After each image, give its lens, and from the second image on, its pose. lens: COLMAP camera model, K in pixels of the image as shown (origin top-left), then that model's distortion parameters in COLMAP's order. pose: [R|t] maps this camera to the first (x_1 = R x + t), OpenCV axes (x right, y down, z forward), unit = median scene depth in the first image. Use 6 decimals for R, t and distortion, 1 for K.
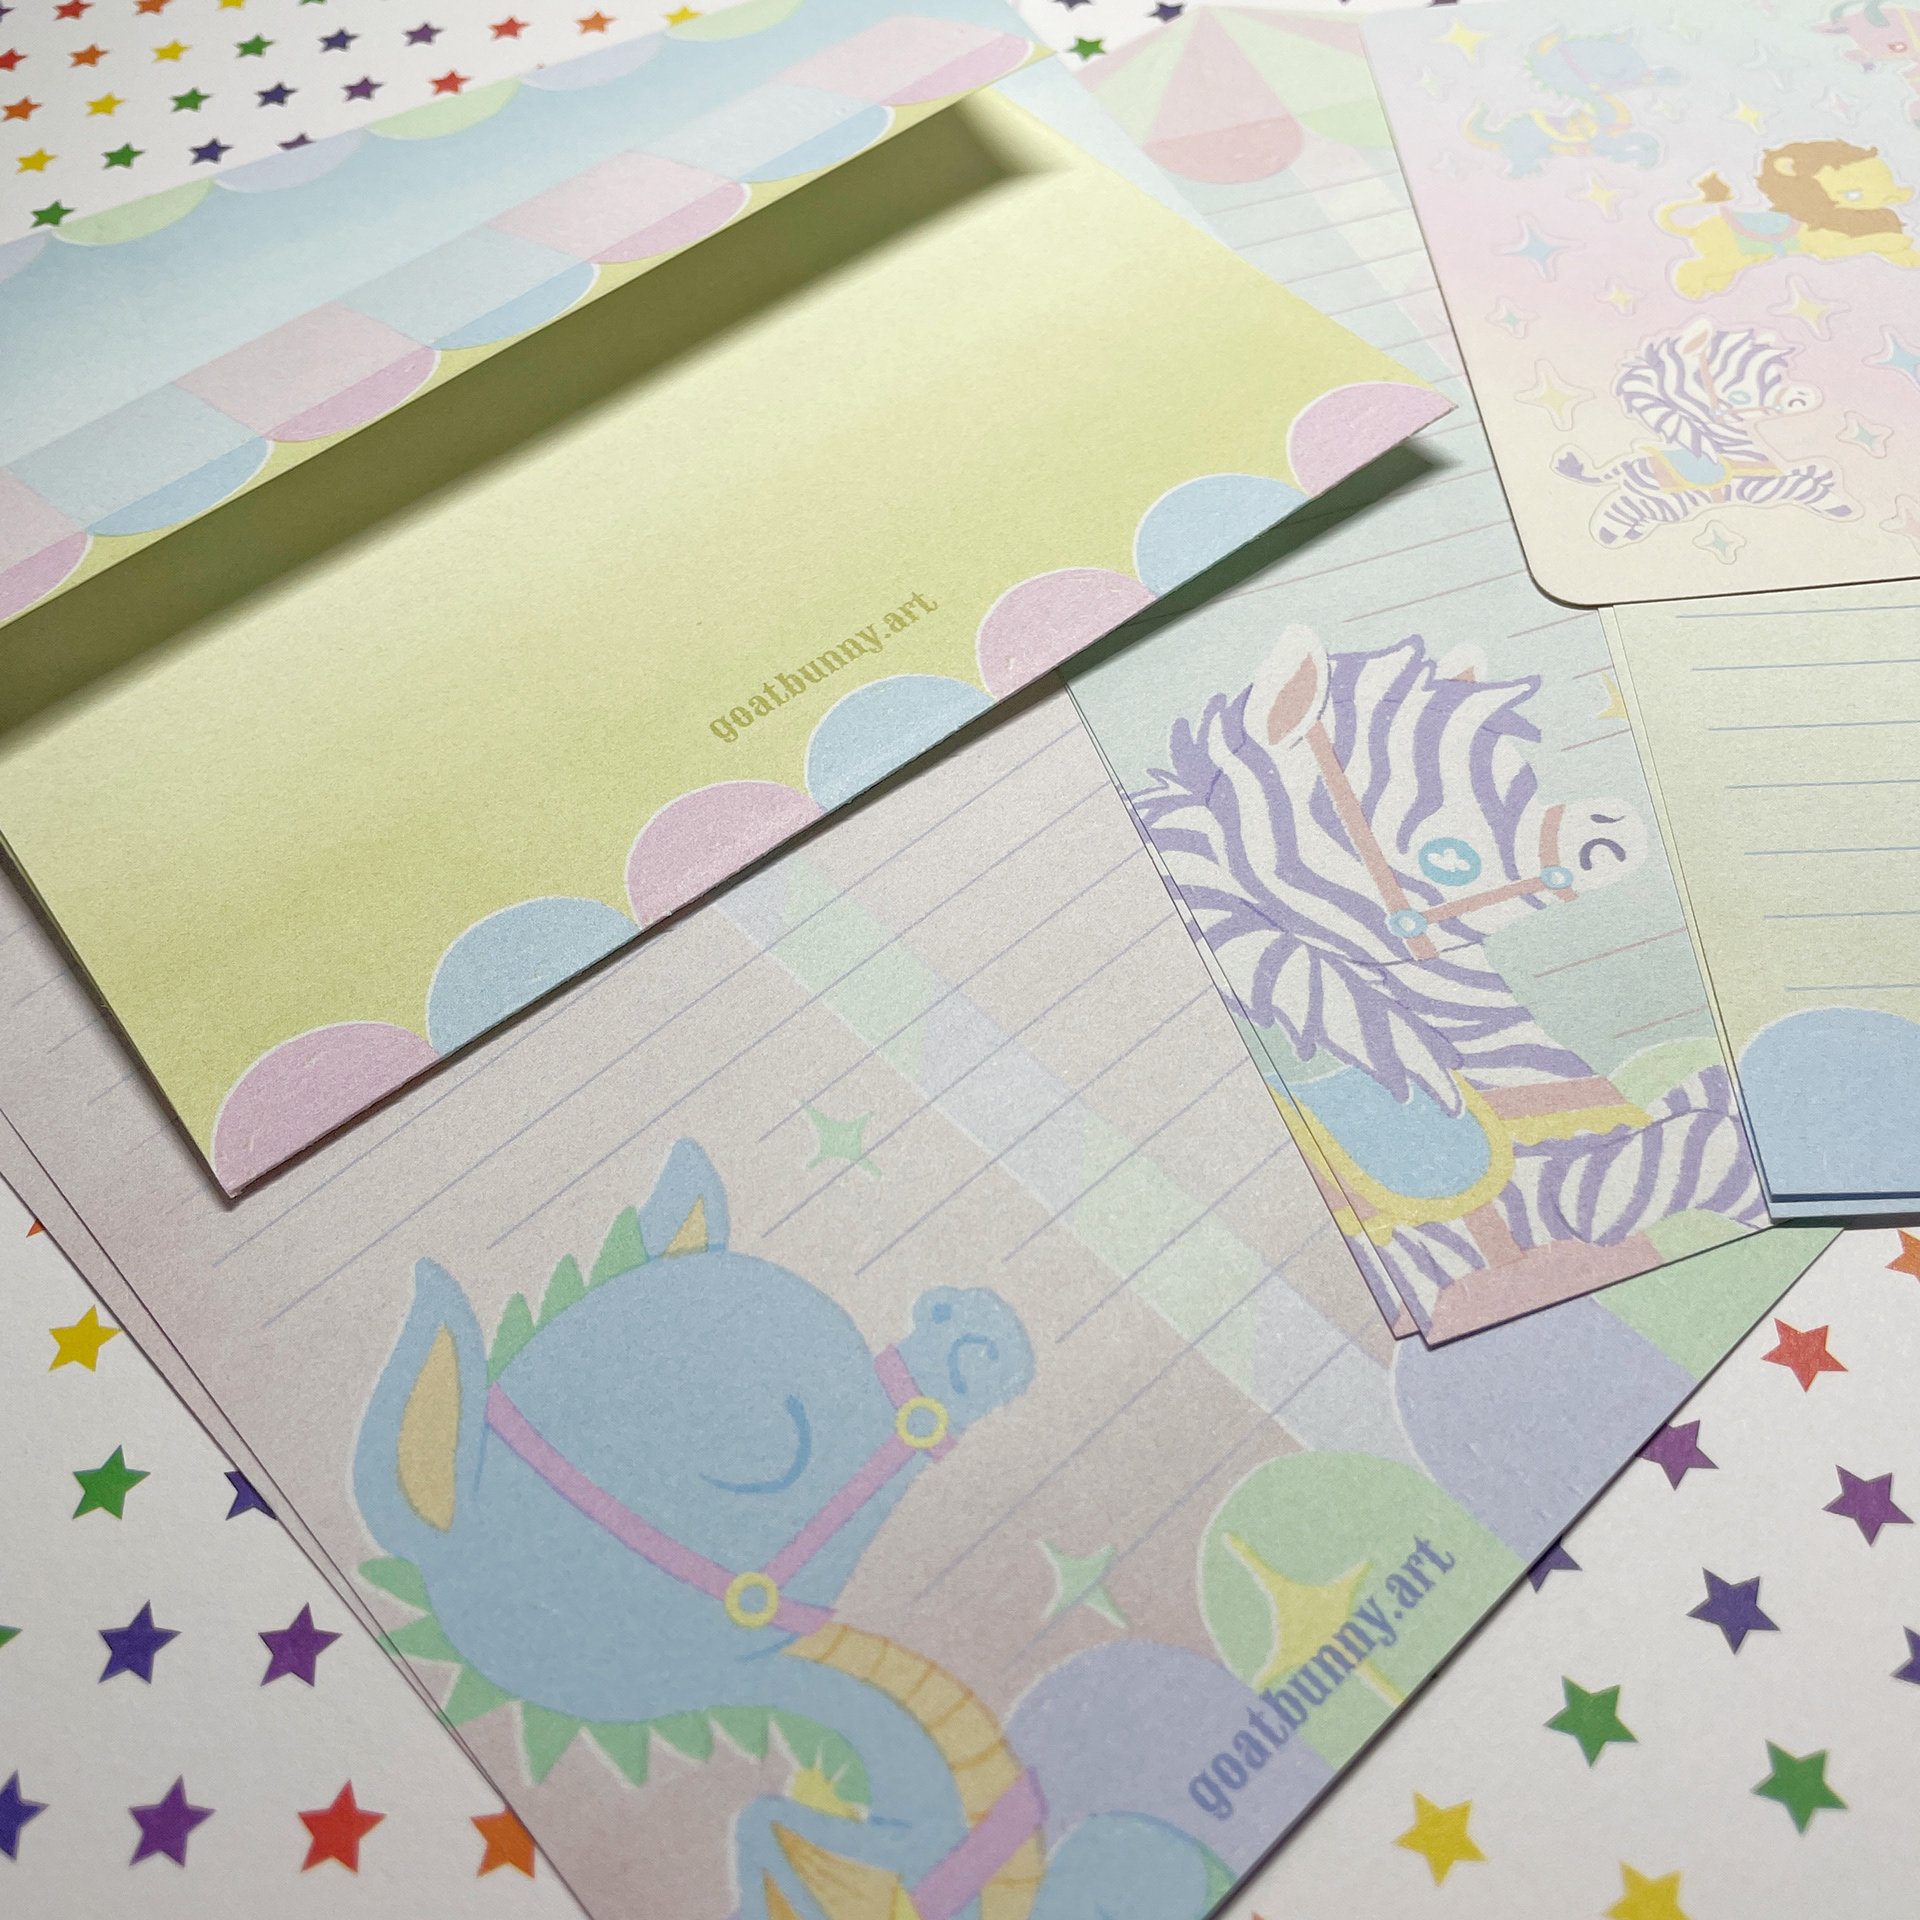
lens RADIAL K [[1916.3, 0, 960.0], [0, 1916.3, 960.0], [0, 0, 1]] dist [0.070445, -0.183485]
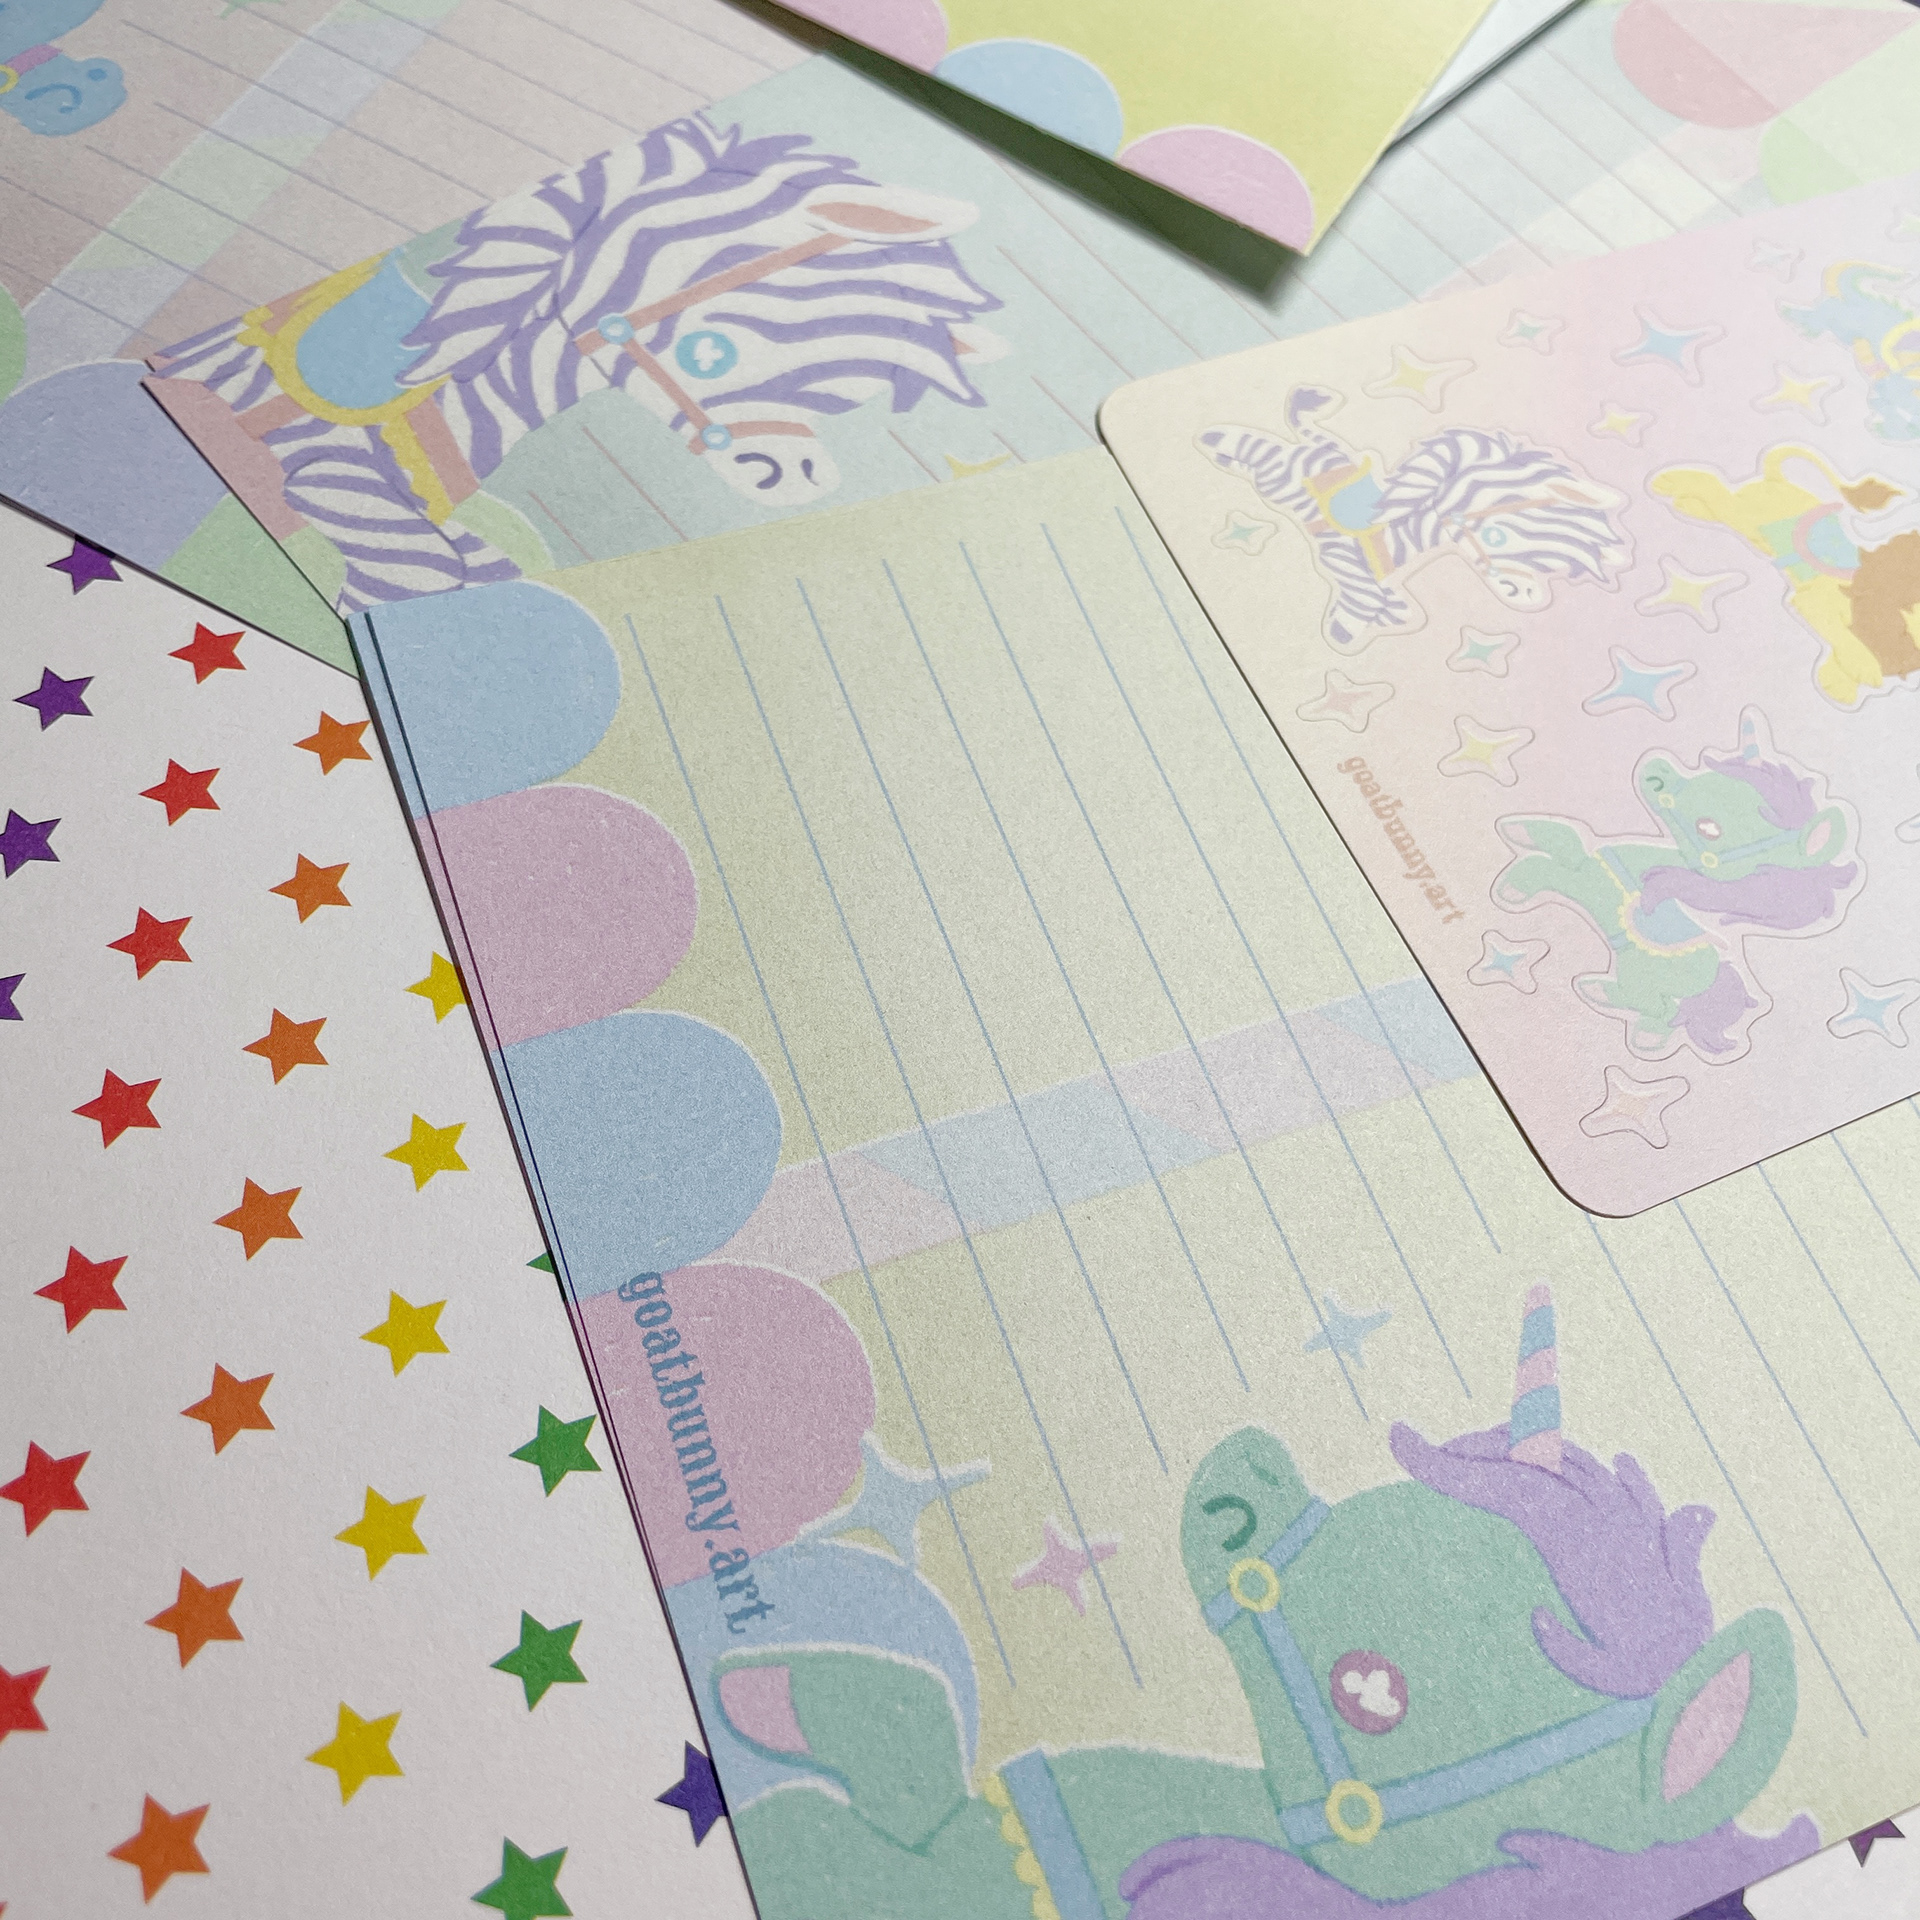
lens RADIAL K [[1916.3, 0, 960.0], [0, 1916.3, 960.0], [0, 0, 1]] dist [0.070445, -0.183485]
pose [[0.356827, 0.877016, -0.321743, 0.890234], [-0.829177, 0.455982, 0.323336, -0.337310], [0.430279, 0.151407, 0.889908, 0.207525]]
